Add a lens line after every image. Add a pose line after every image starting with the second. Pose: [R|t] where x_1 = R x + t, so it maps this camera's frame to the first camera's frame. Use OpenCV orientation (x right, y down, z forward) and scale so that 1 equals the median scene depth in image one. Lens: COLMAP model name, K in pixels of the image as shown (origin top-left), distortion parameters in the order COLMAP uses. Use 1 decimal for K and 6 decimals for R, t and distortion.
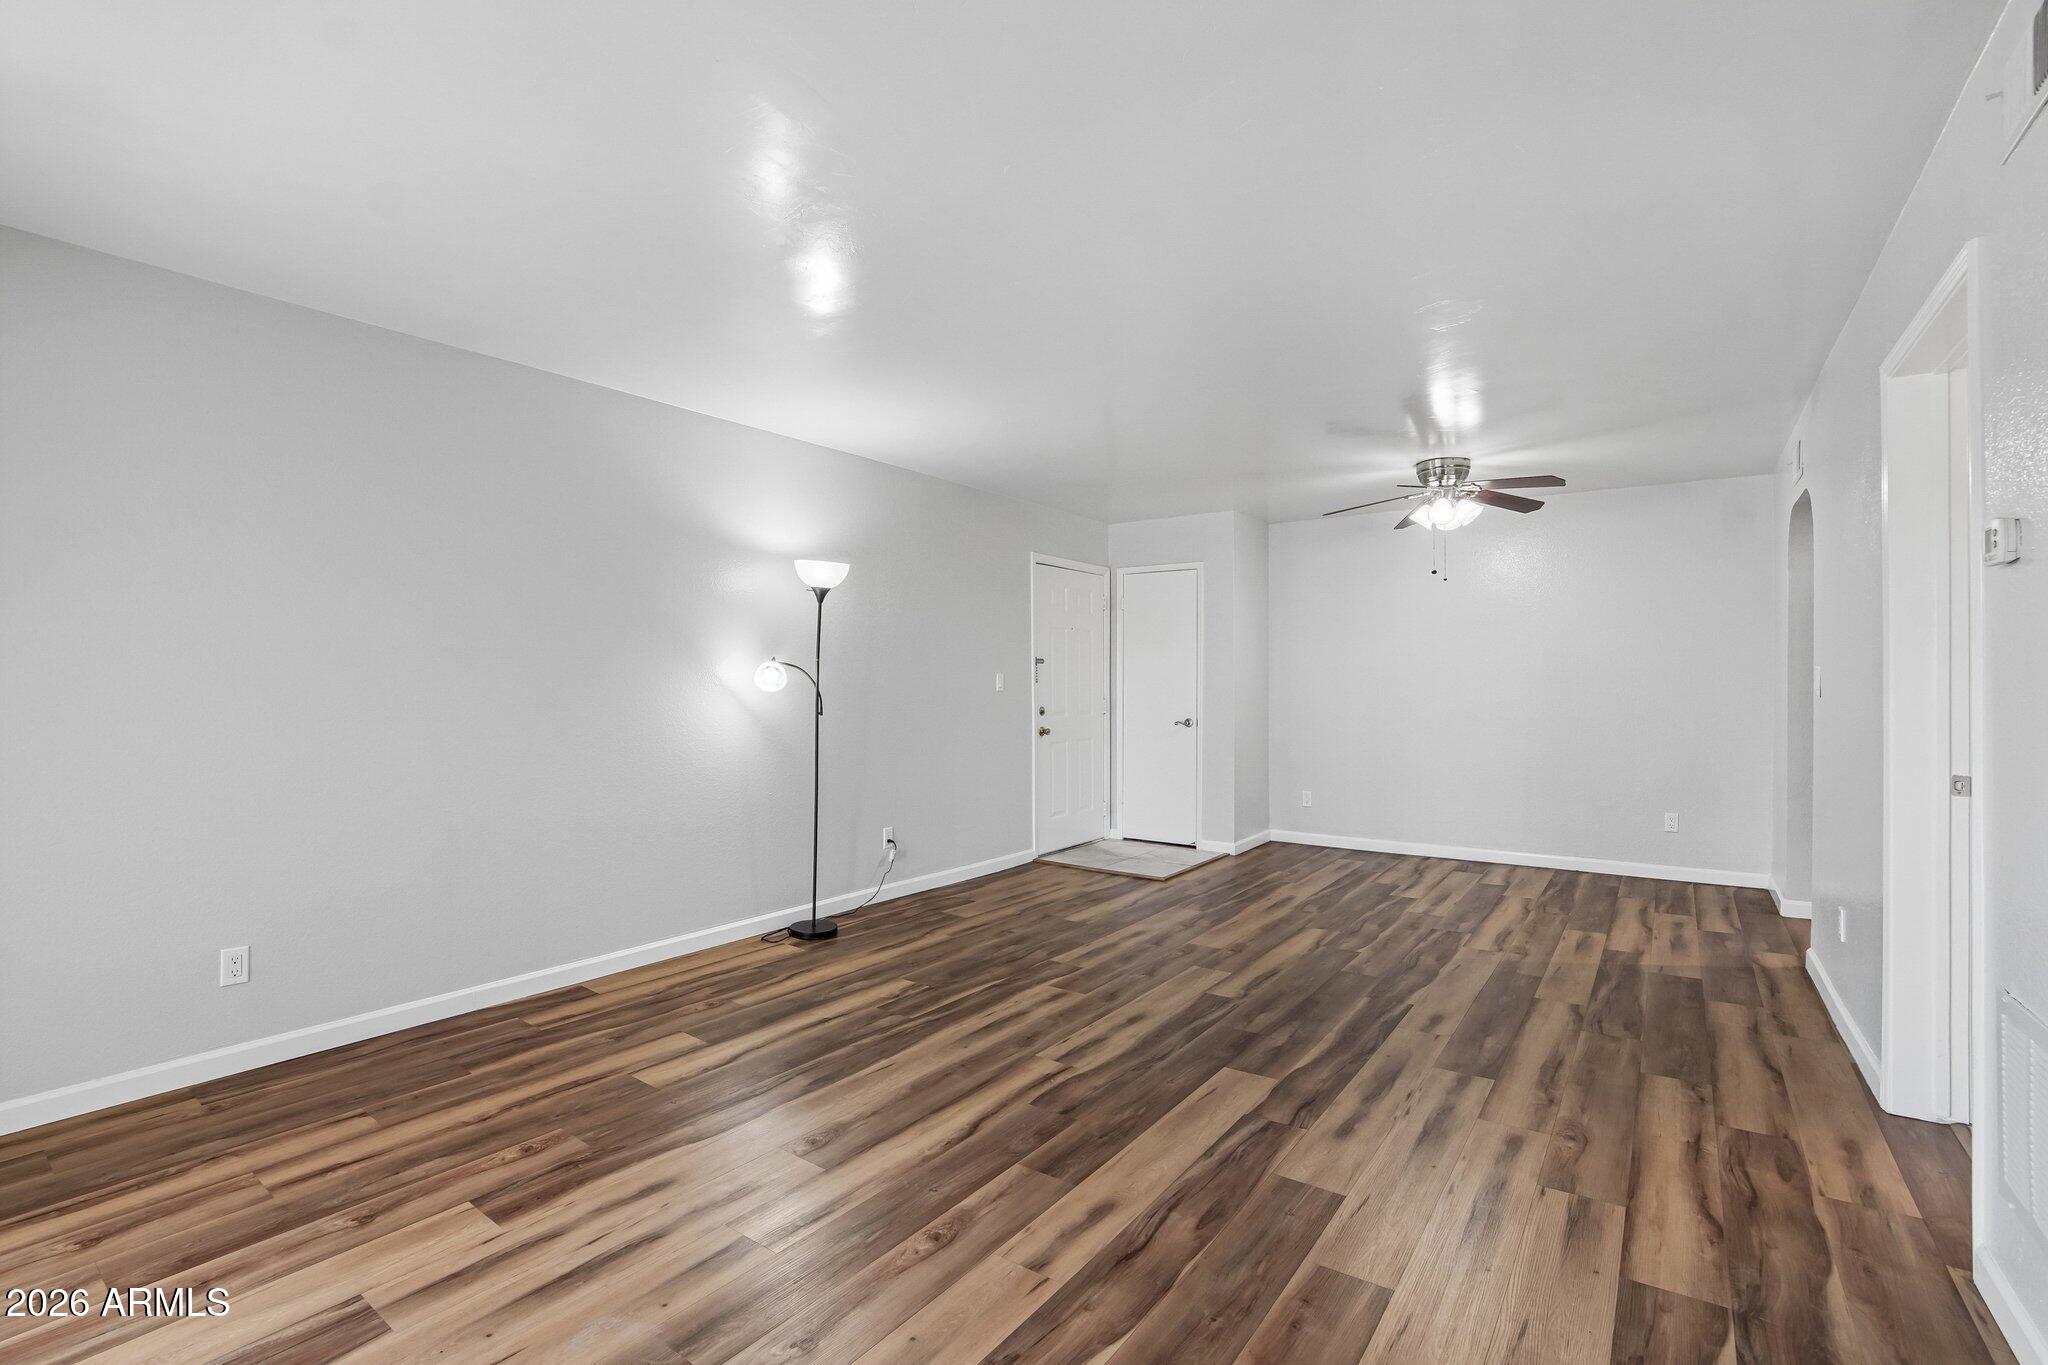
lens RADIAL K [[917.1, 0, 999.2], [0, 917.1, 686.7], [0, 0, 1]] dist [-0.034844, 0.000764]
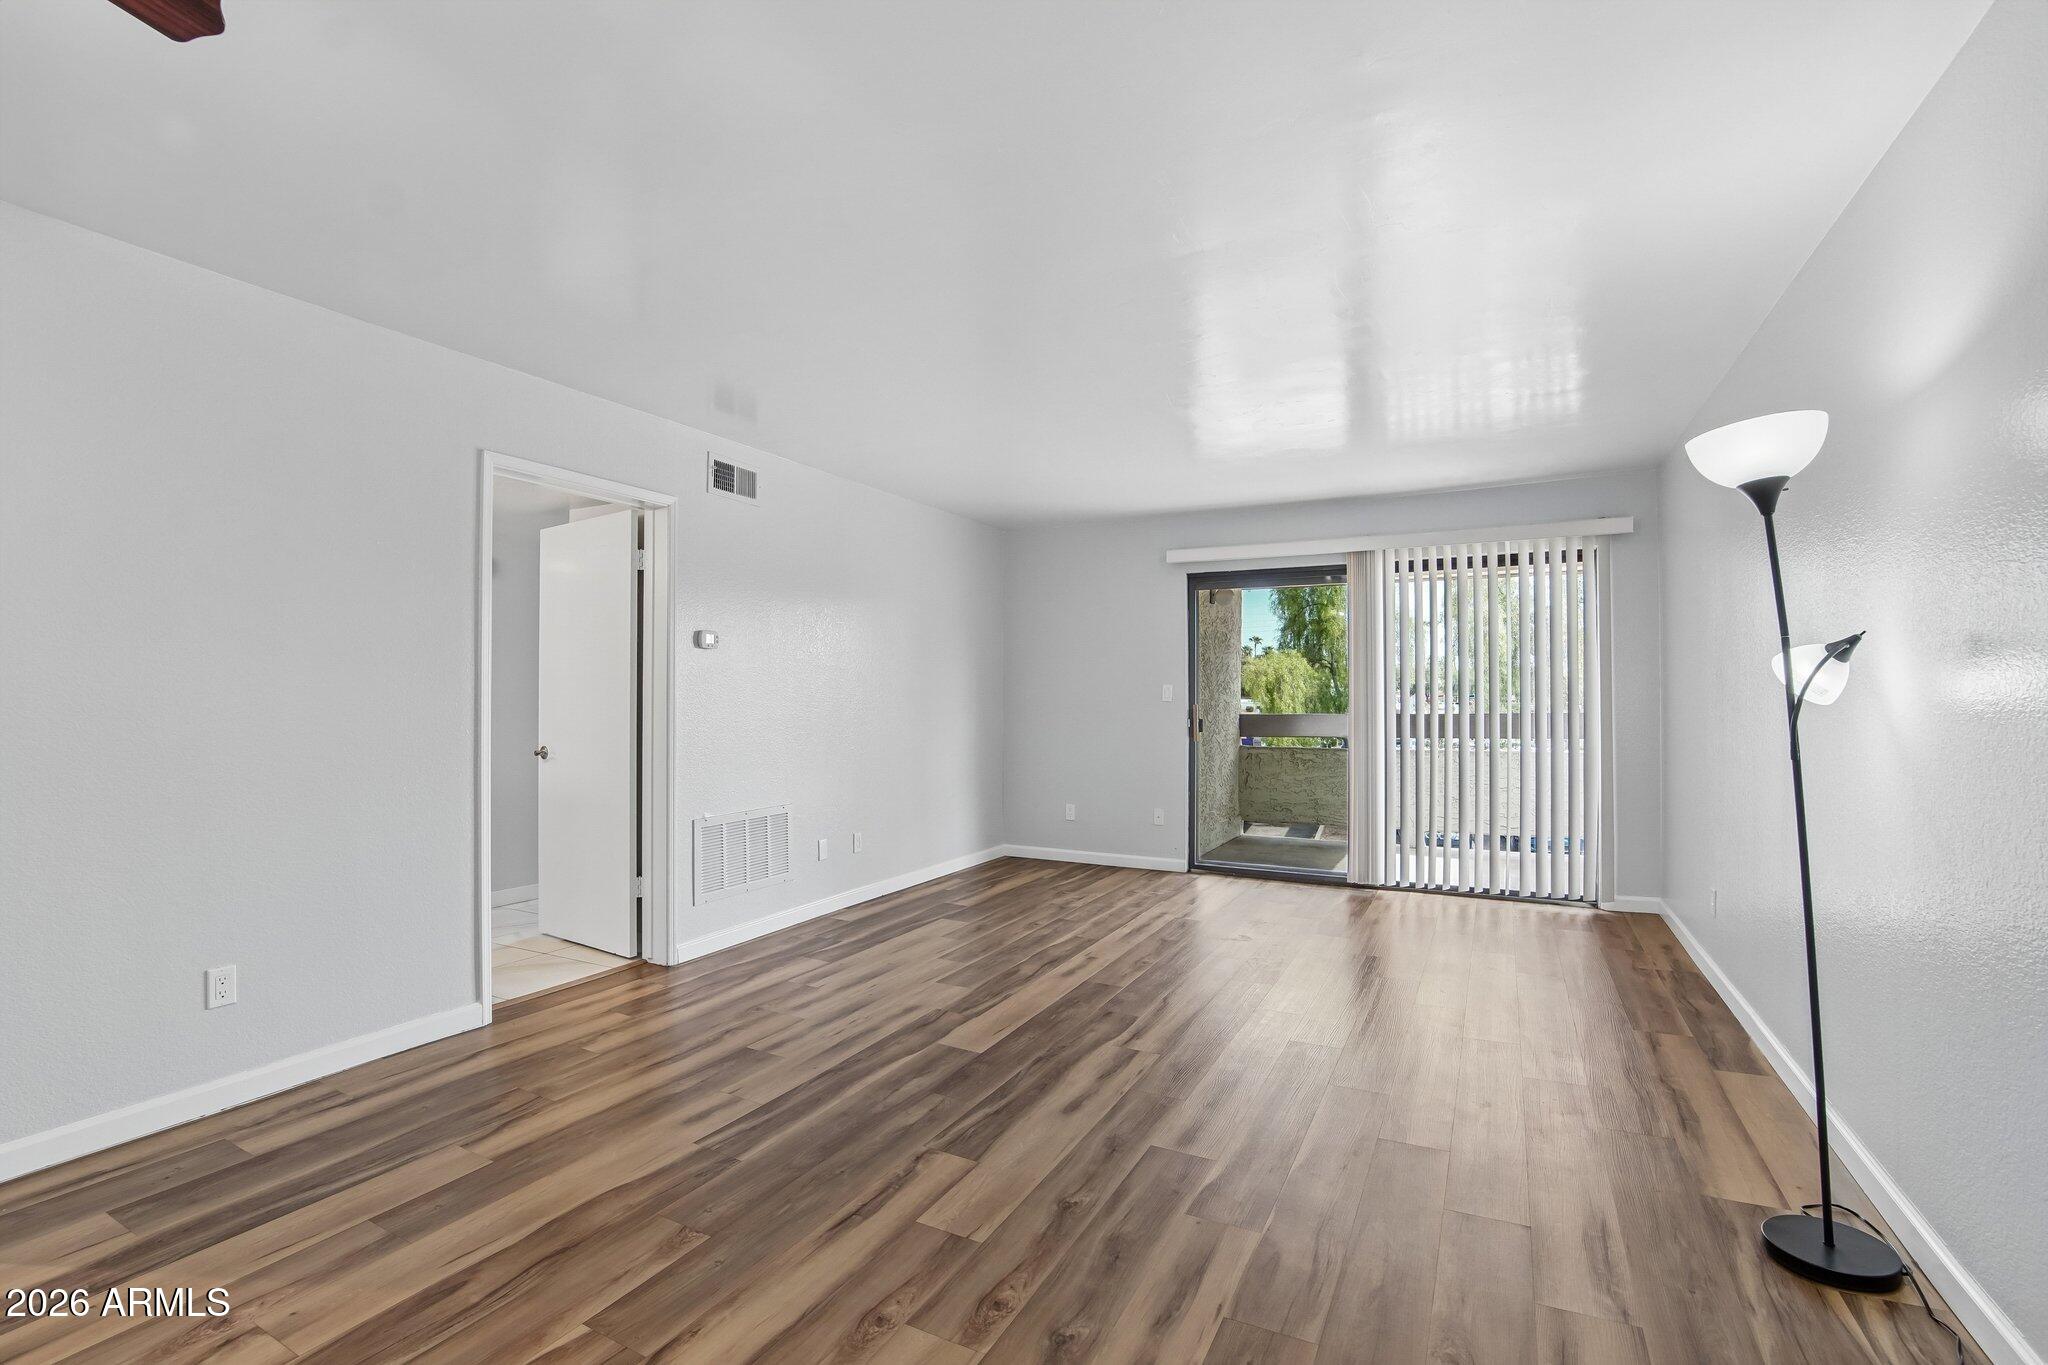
lens RADIAL K [[917.1, 0, 999.2], [0, 917.1, 686.7], [0, 0, 1]] dist [-0.034844, 0.000764]
pose [[-0.989898, 0.002584, -0.141758, 0.386156], [0.004019, 0.999944, -0.009837, -0.001843], [0.141725, -0.010307, -0.989852, 2.116347]]
